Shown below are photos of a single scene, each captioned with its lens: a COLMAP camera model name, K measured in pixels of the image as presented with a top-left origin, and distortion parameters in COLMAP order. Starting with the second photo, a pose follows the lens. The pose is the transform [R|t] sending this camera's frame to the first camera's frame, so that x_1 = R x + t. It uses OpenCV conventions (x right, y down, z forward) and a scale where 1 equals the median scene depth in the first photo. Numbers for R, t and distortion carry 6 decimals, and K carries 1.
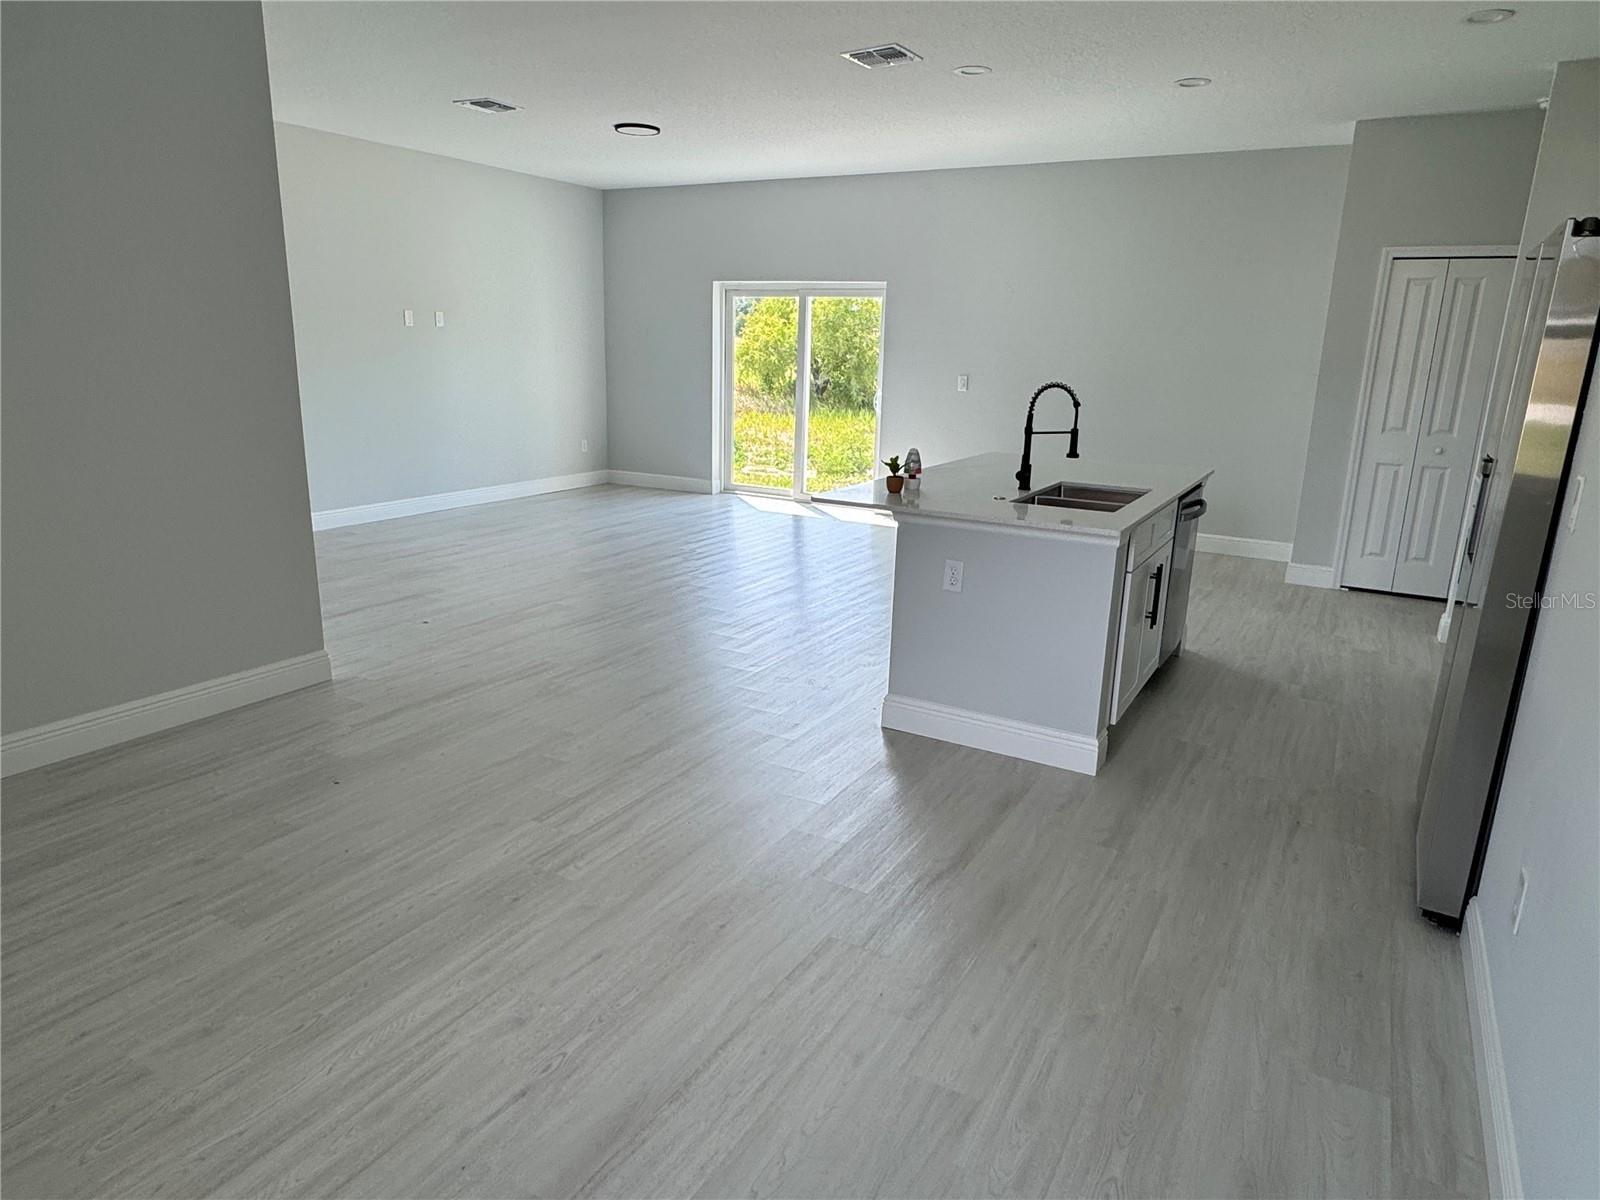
lens RADIAL K [[997.6, 0, 800.0], [0, 997.6, 600.0], [0, 0, 1]] dist [0.002827, 0.000698]
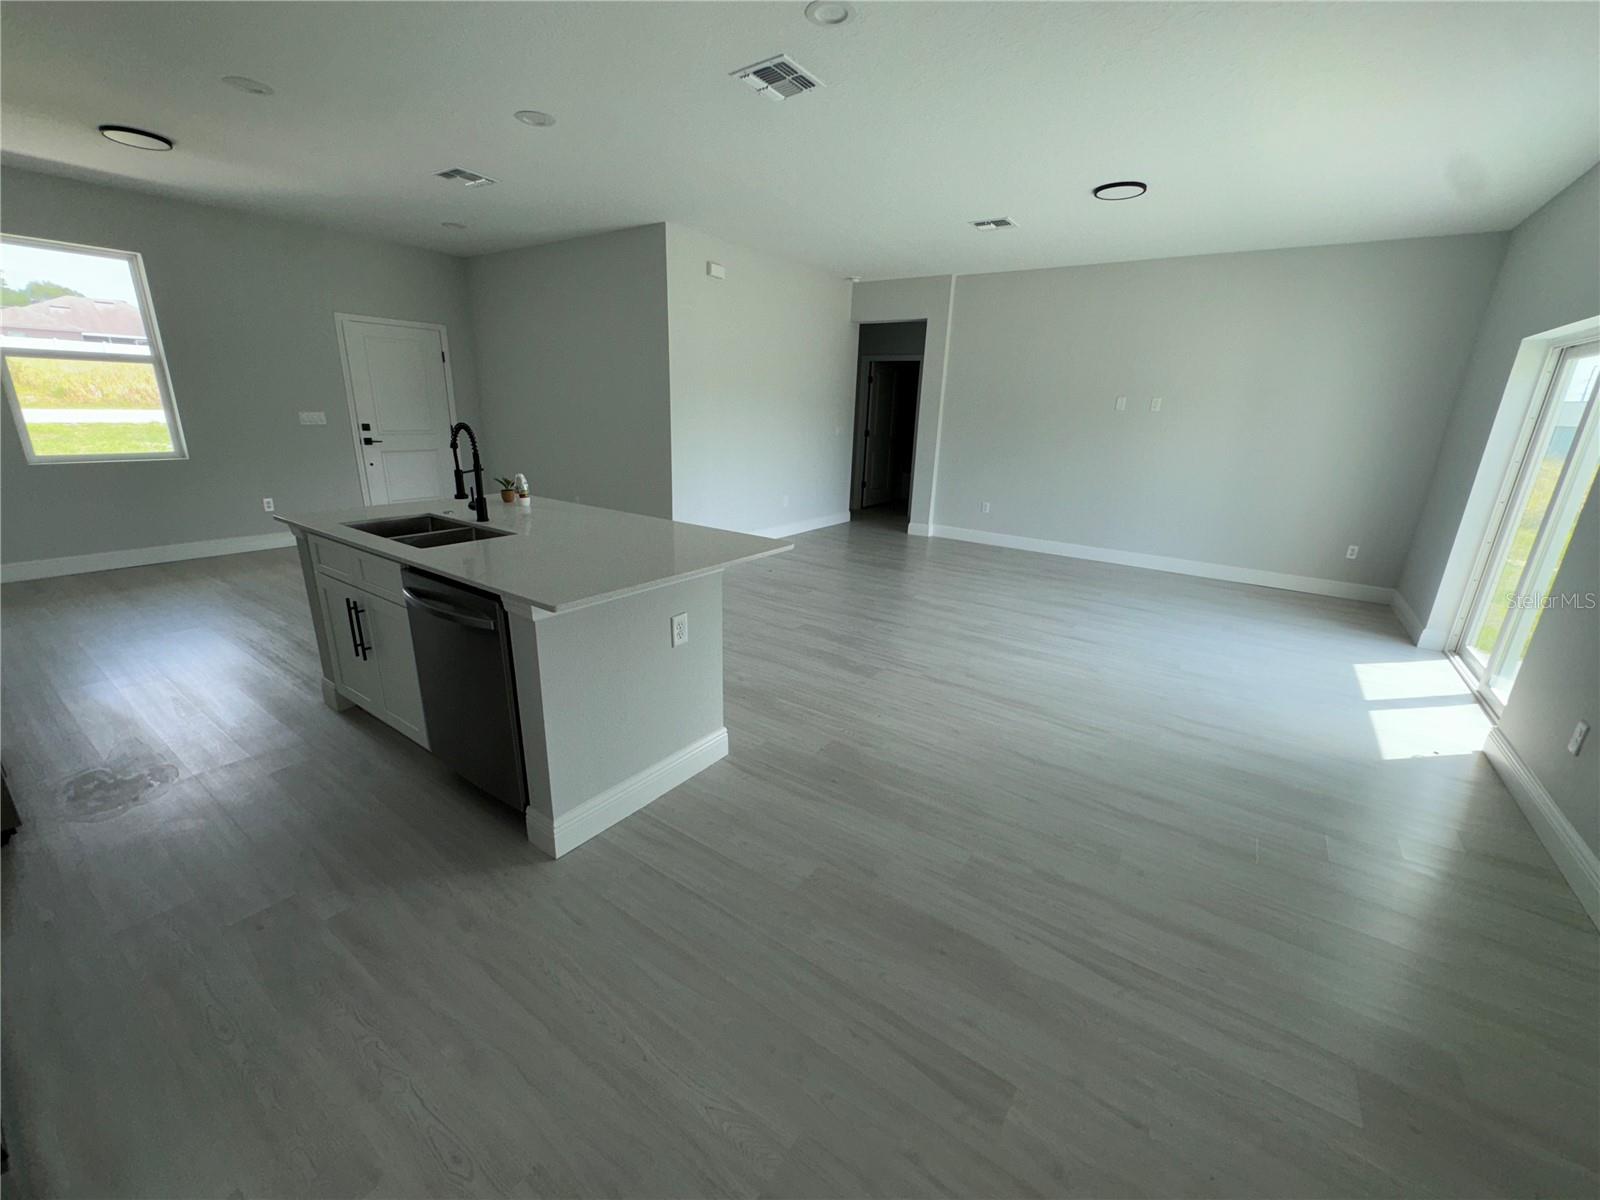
lens RADIAL K [[642.0, 0, 800.0], [0, 642.0, 600.0], [0, 0, 1]] dist [-0.002213, -0.000165]
pose [[-0.088762, 0.261050, -0.961236, 0.732278], [-0.285776, 0.917798, 0.275642, -0.263544], [0.954177, 0.299164, -0.006864, 1.116460]]
